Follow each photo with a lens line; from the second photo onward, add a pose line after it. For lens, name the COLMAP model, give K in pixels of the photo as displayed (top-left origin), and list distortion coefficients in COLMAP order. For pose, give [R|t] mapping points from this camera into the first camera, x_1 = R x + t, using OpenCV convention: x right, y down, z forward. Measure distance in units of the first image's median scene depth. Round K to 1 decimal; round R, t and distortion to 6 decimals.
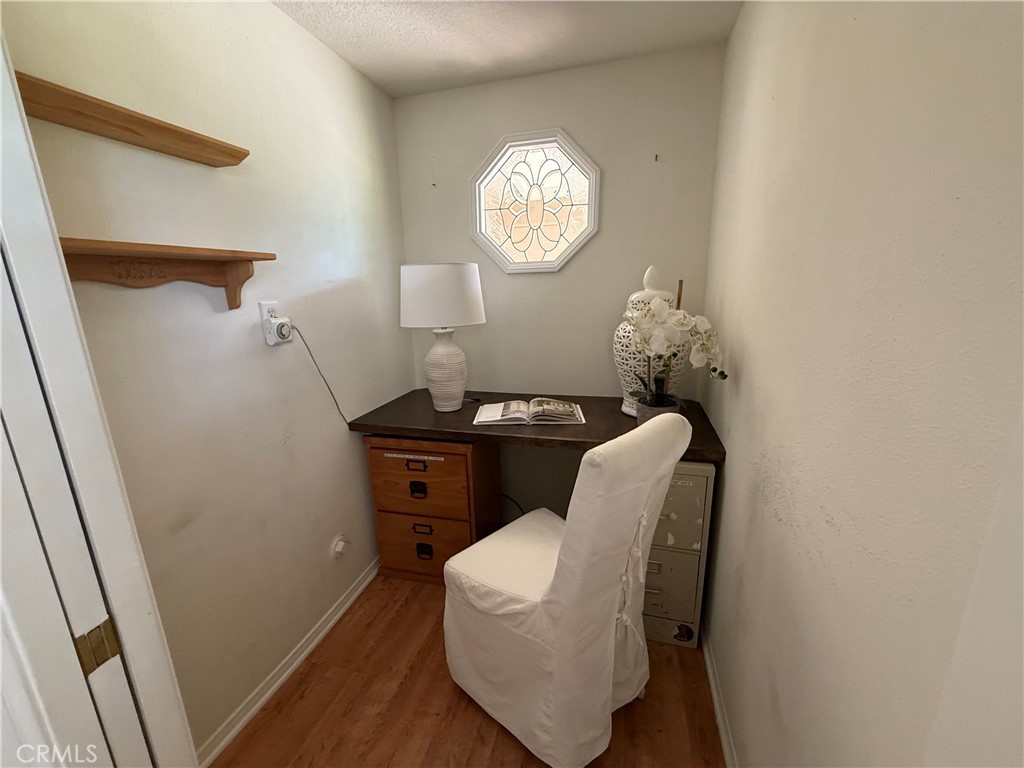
lens RADIAL K [[413.7, 0, 510.5], [0, 413.7, 385.3], [0, 0, 1]] dist [0.000293, 0.001337]
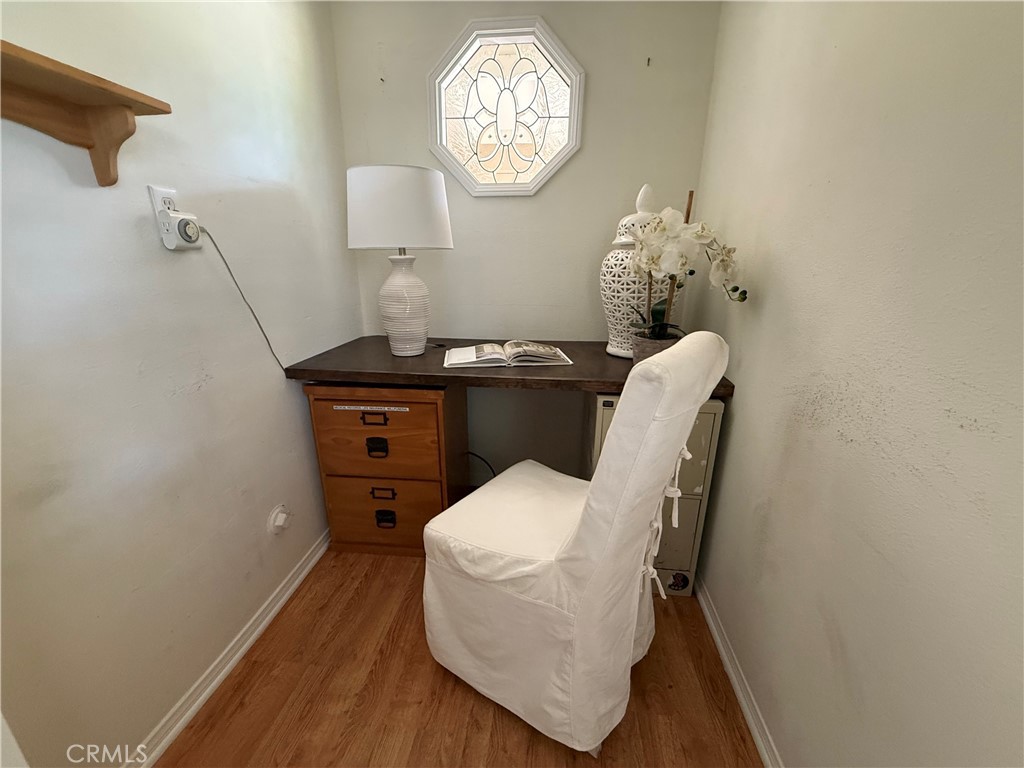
lens RADIAL K [[413.7, 0, 512.3], [0, 413.7, 384.8], [0, 0, 1]] dist [0.000293, 0.001337]
pose [[0.987027, -0.018615, 0.159469, -0.092472], [0.008171, 0.997793, 0.065899, 0.079559], [-0.160343, -0.063741, 0.985001, 0.149776]]
